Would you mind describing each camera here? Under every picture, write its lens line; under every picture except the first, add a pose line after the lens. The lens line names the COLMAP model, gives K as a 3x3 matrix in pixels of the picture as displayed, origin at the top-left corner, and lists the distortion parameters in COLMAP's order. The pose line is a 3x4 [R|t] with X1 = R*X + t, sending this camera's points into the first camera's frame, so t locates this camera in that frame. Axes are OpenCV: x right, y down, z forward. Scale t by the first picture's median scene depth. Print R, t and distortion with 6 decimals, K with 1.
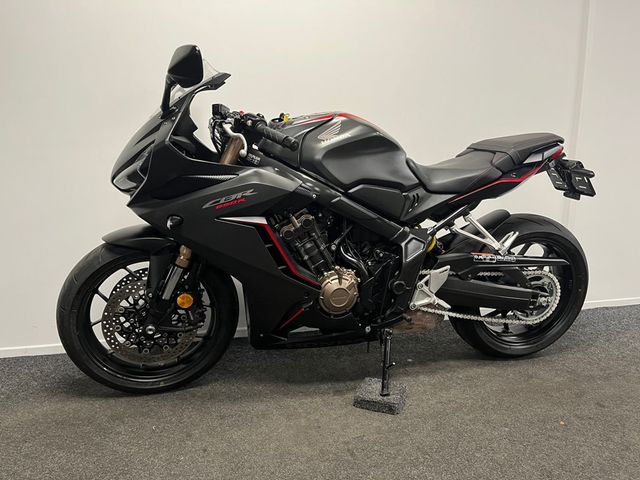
lens RADIAL K [[484.3, 0, 321.5], [0, 484.3, 236.8], [0, 0, 1]] dist [0.058218, -0.080959]
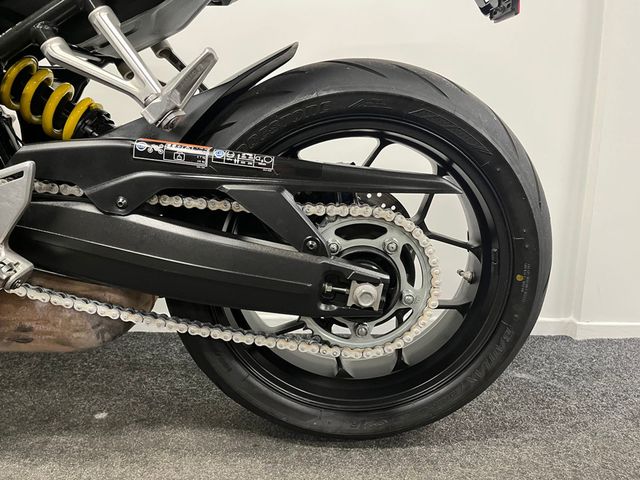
lens RADIAL K [[484.3, 0, 337.3], [0, 484.3, 243.9], [0, 0, 1]] dist [0.058218, -0.080959]
pose [[0.978706, 0.052818, -0.198353, 0.549431], [-0.053591, 0.998562, 0.001476, 0.106376], [0.198146, 0.009186, 0.980129, 0.729896]]
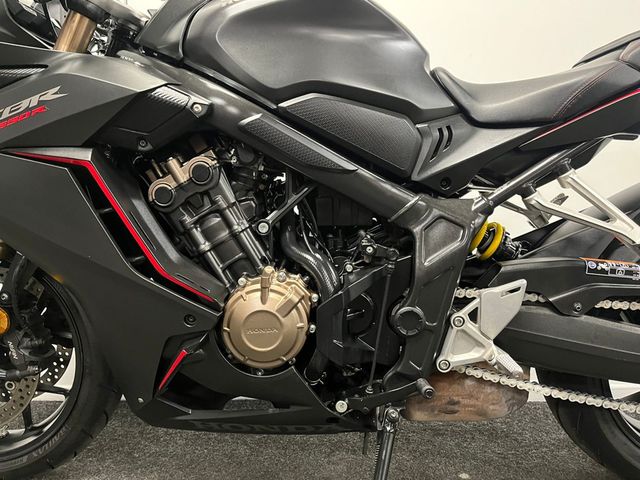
lens RADIAL K [[484.3, 0, 325.8], [0, 484.3, 234.2], [0, 0, 1]] dist [0.058218, -0.080959]
pose [[0.967672, 0.004243, -0.252174, 0.201117], [-0.036601, 0.991636, -0.123766, 0.082465], [0.249540, 0.128995, 0.959734, 0.515000]]
